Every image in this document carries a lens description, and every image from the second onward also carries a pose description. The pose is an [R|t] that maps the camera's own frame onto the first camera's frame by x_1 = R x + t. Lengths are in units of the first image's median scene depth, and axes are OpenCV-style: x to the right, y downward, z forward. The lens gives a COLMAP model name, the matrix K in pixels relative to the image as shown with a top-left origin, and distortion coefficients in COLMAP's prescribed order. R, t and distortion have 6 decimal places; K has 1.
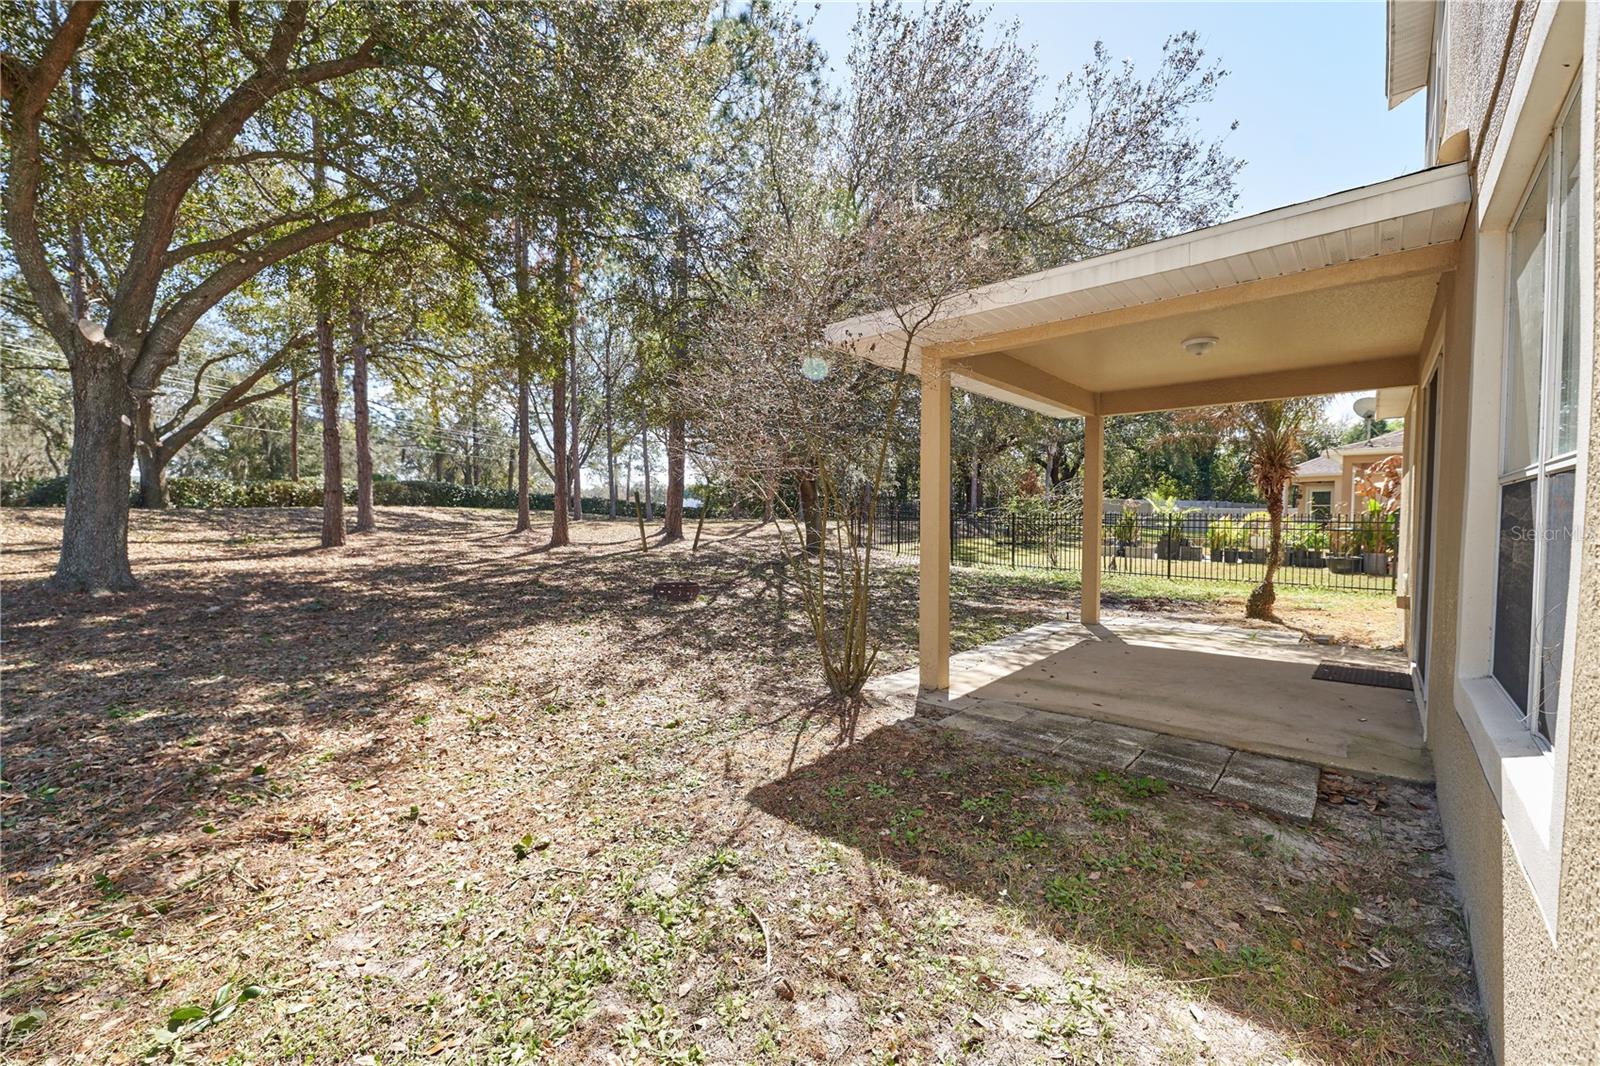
lens RADIAL K [[634.3, 0, 783.0], [0, 634.3, 536.1], [0, 0, 1]] dist [0.000275, -0.000006]
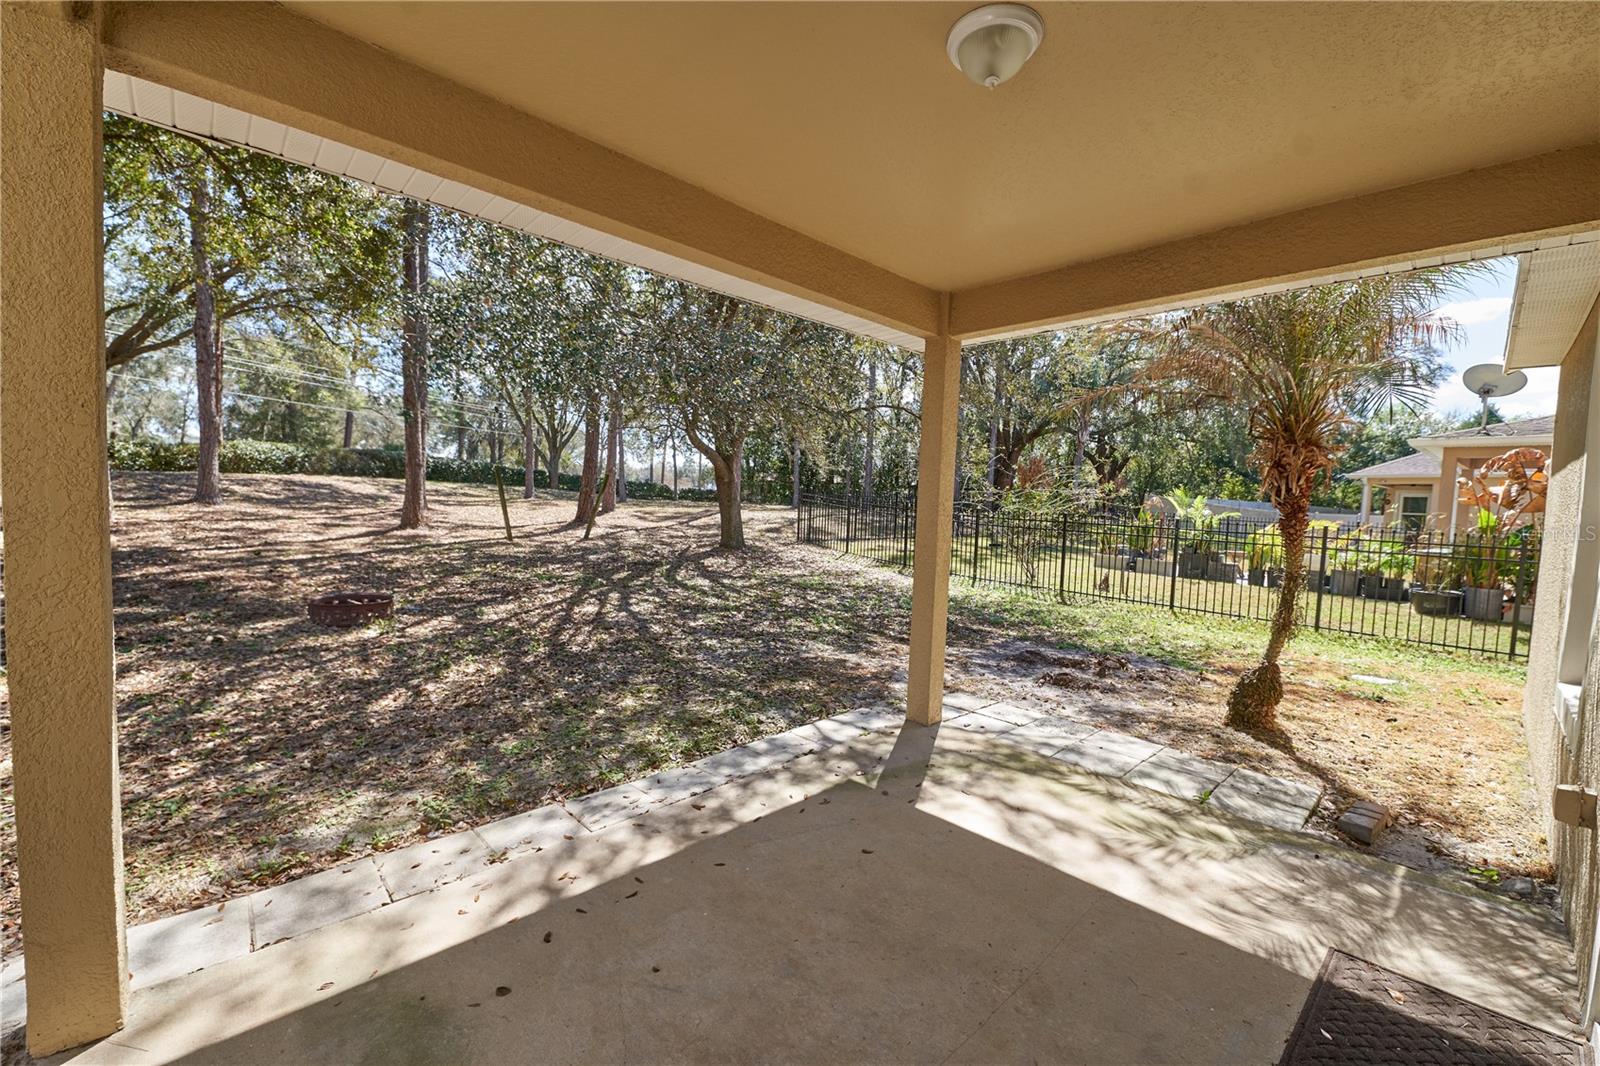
lens RADIAL K [[637.6, 0, 788.9], [0, 637.6, 534.5], [0, 0, 1]] dist [0.000057, 0.000219]
pose [[0.996398, 0.041172, -0.074136, 0.291882], [-0.039606, 0.998963, 0.022477, -0.022534], [0.074985, -0.019460, 0.996995, 0.322671]]
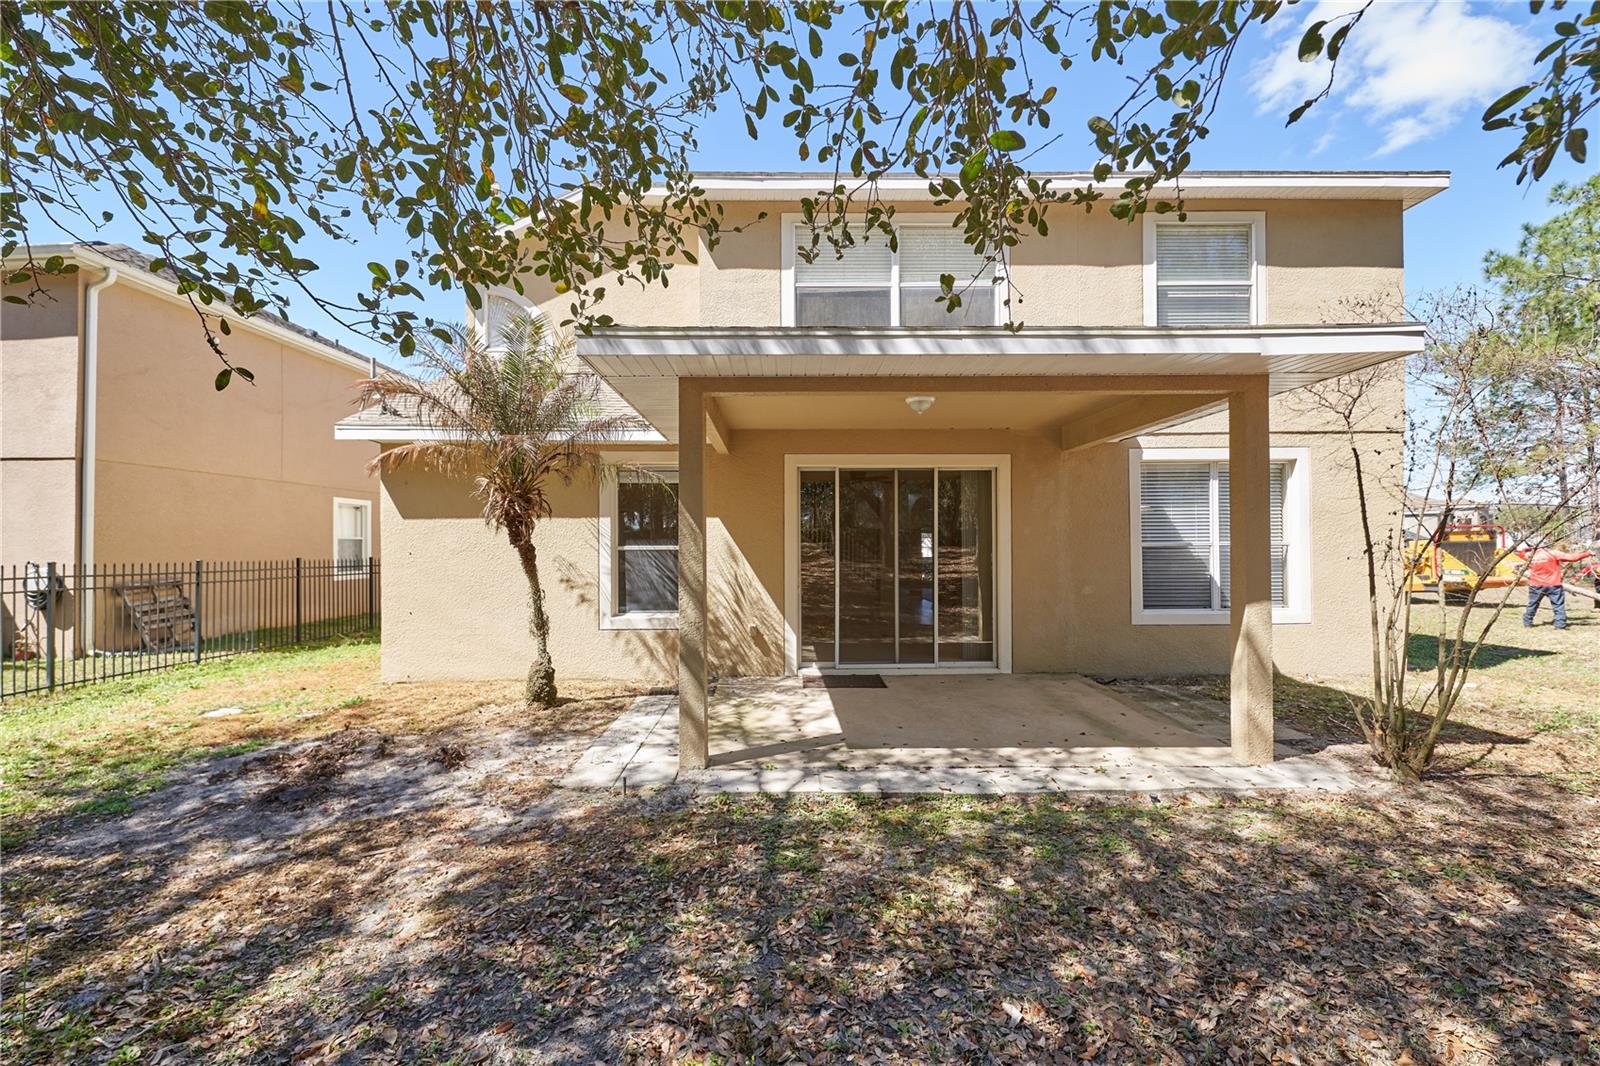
lens RADIAL K [[637.6, 0, 788.9], [0, 637.6, 534.5], [0, 0, 1]] dist [0.000057, 0.000219]
pose [[-0.682042, 0.017822, 0.731095, 0.011365], [0.032009, 0.999472, 0.005497, -0.046621], [-0.730612, 0.027151, -0.682253, 0.958844]]
